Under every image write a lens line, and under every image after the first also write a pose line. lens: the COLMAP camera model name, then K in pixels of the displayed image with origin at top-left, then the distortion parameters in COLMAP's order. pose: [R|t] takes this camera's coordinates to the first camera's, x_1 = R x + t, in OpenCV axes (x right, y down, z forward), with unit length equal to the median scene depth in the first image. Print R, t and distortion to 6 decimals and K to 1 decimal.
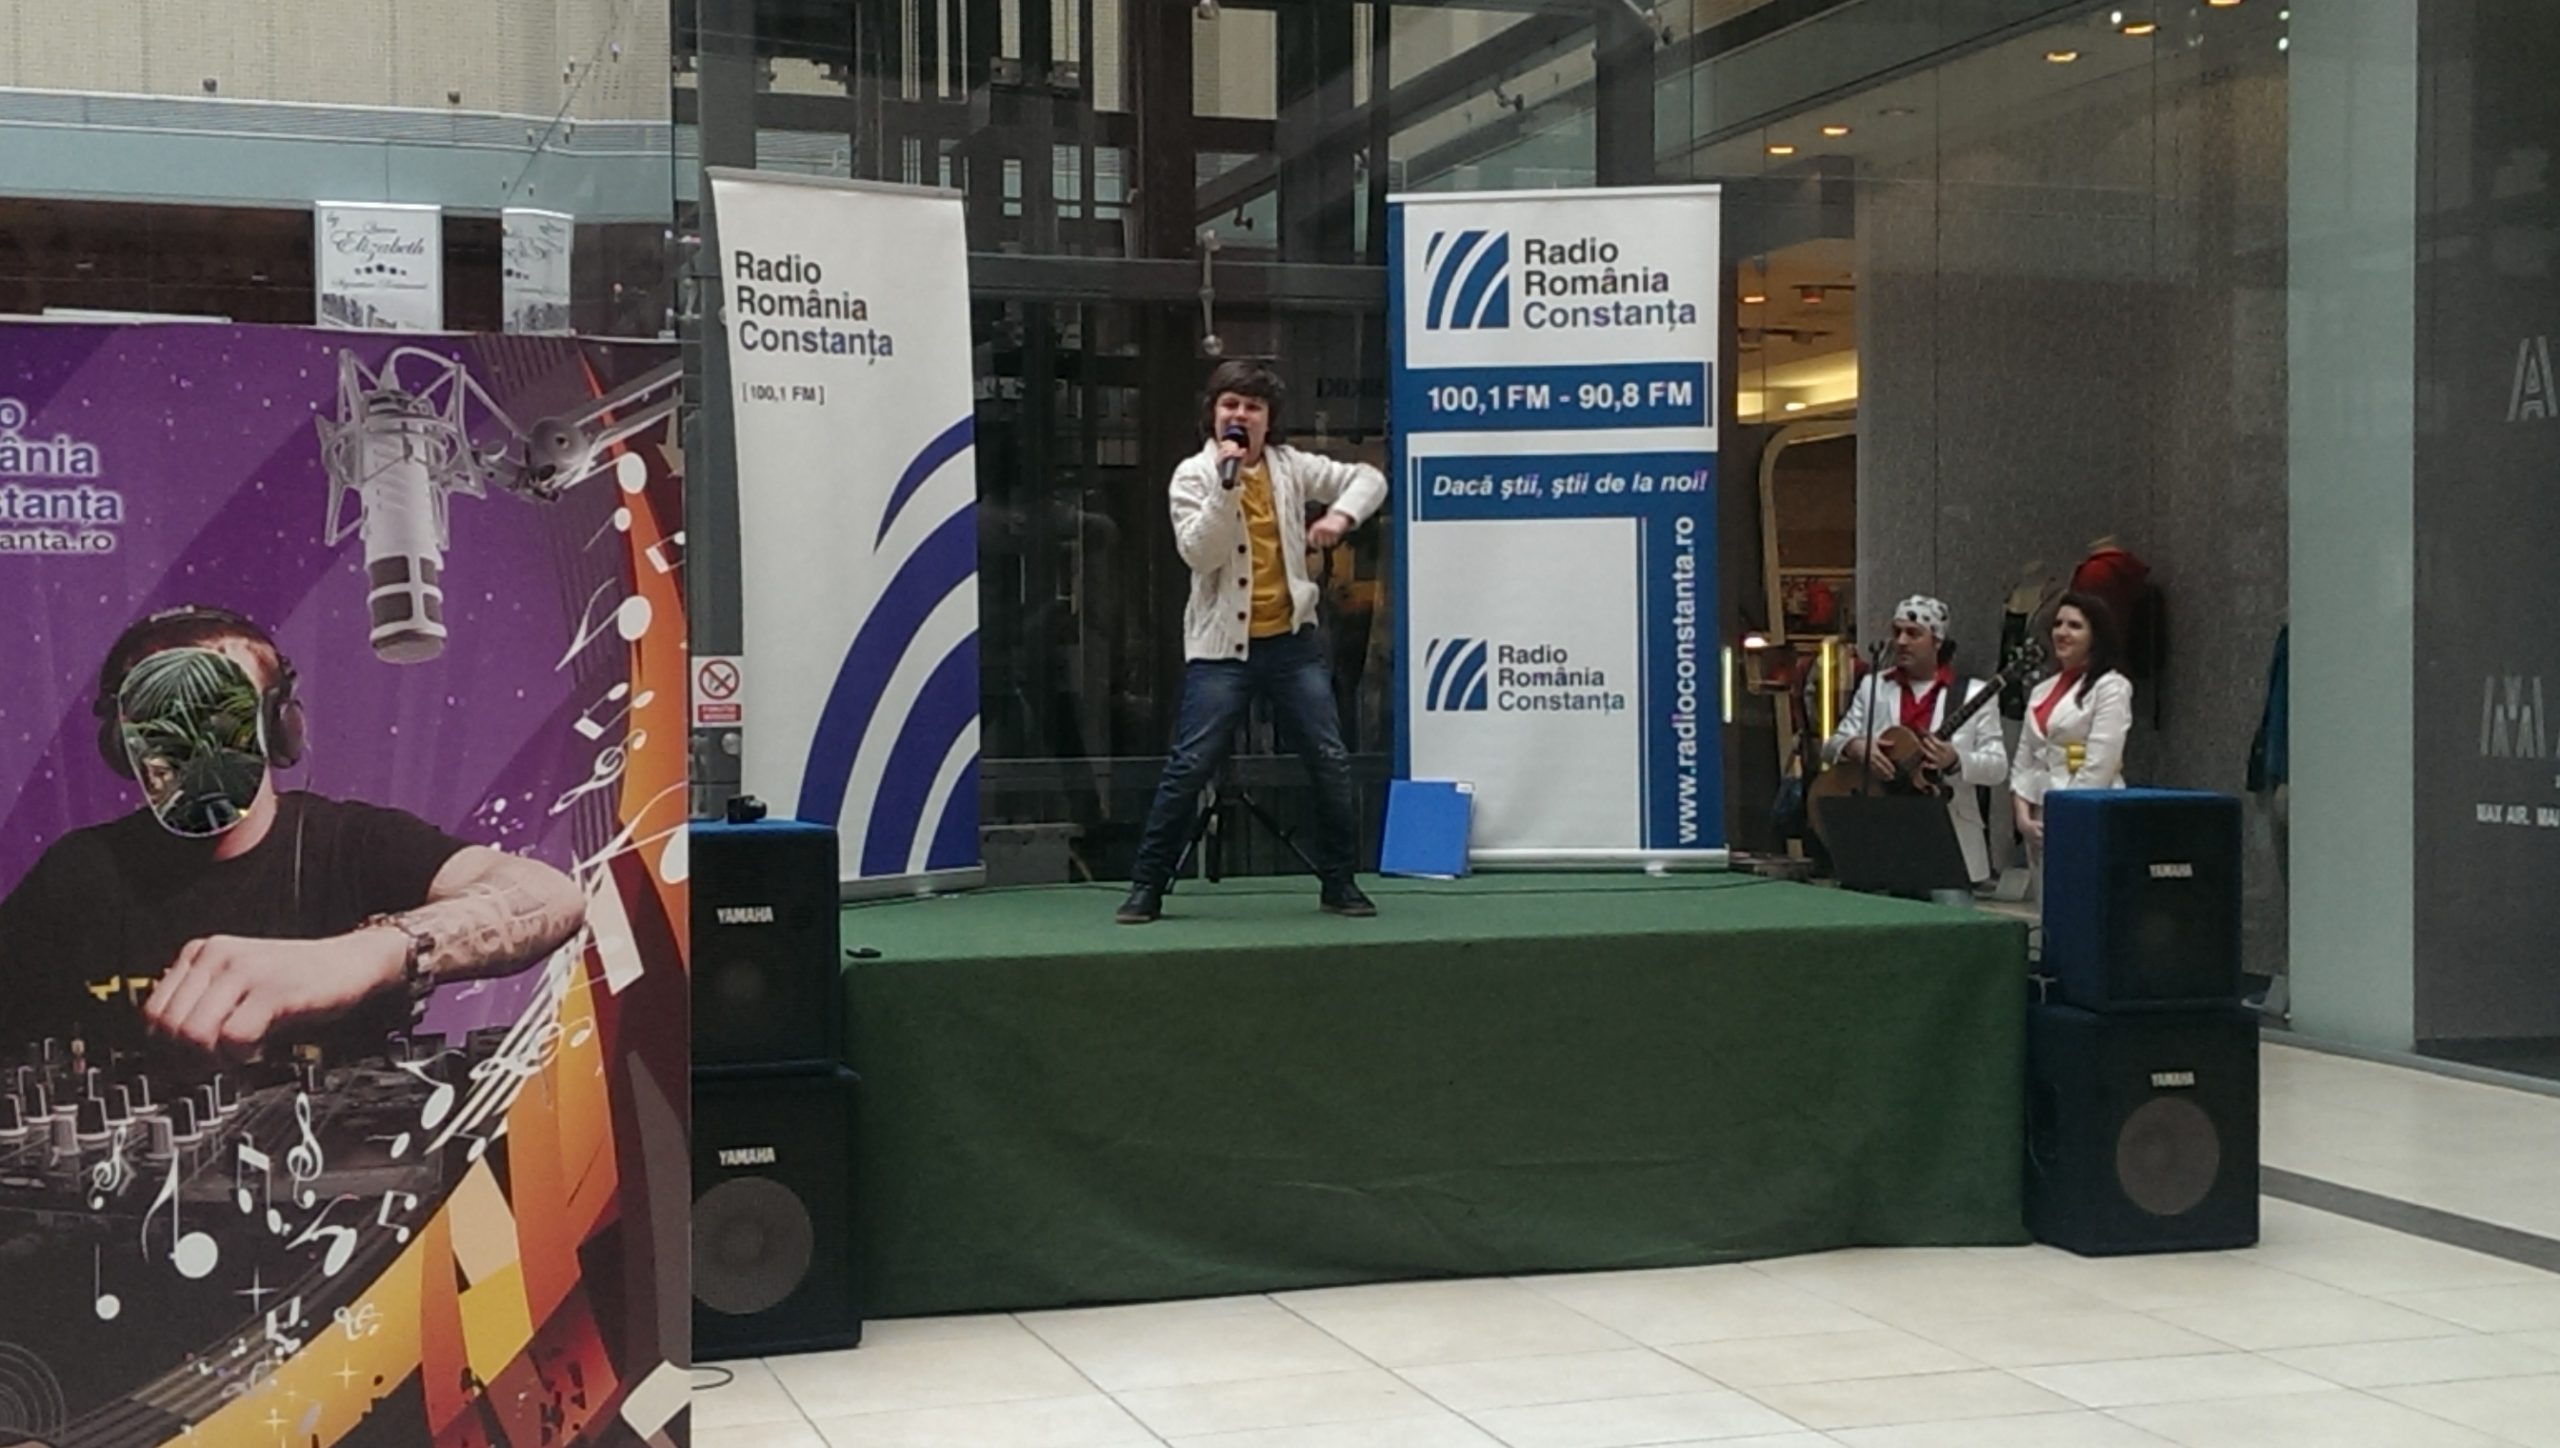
lens RADIAL K [[3342.6, 0, 1281.9], [0, 3342.6, 655.5], [0, 0, 1]] dist [0.134402, -0.077812]
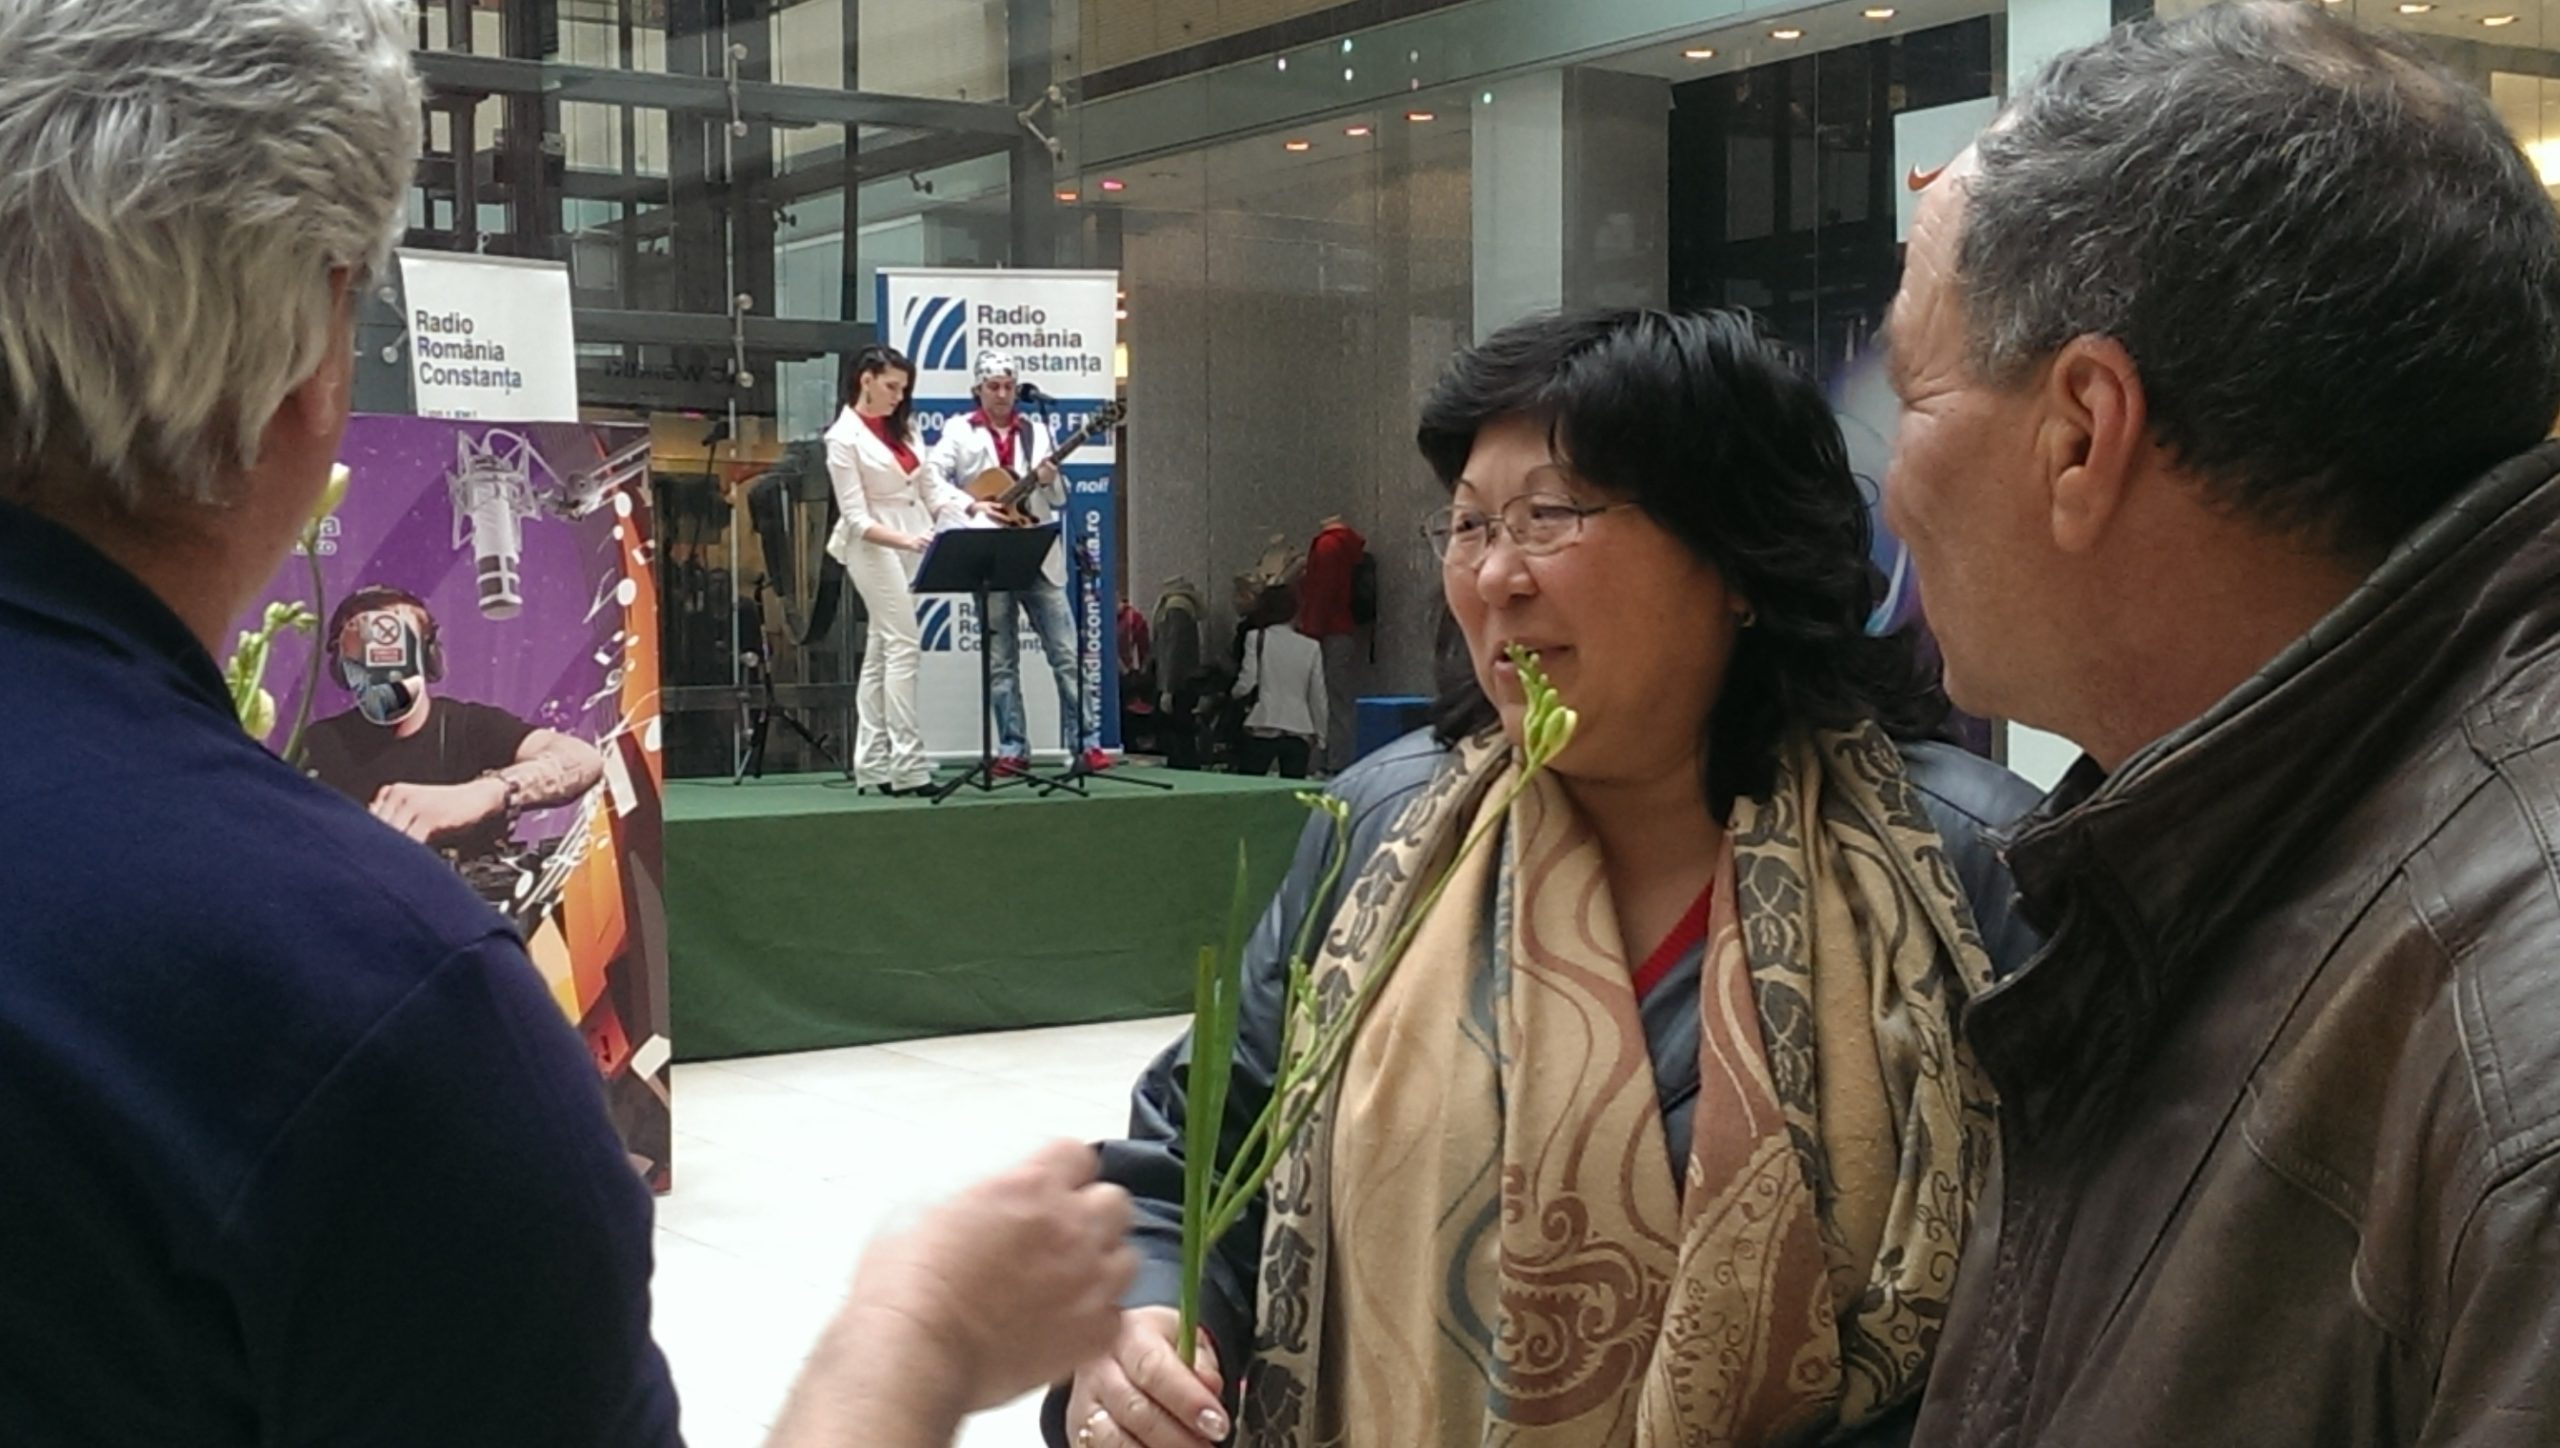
lens RADIAL K [[3342.6, 0, 1281.9], [0, 3342.6, 655.5], [0, 0, 1]] dist [0.134402, -0.077812]
pose [[0.966772, -0.007145, 0.255541, -0.305675], [0.003188, 0.999869, 0.015894, -0.005163], [-0.255621, -0.014551, 0.966668, -0.691824]]
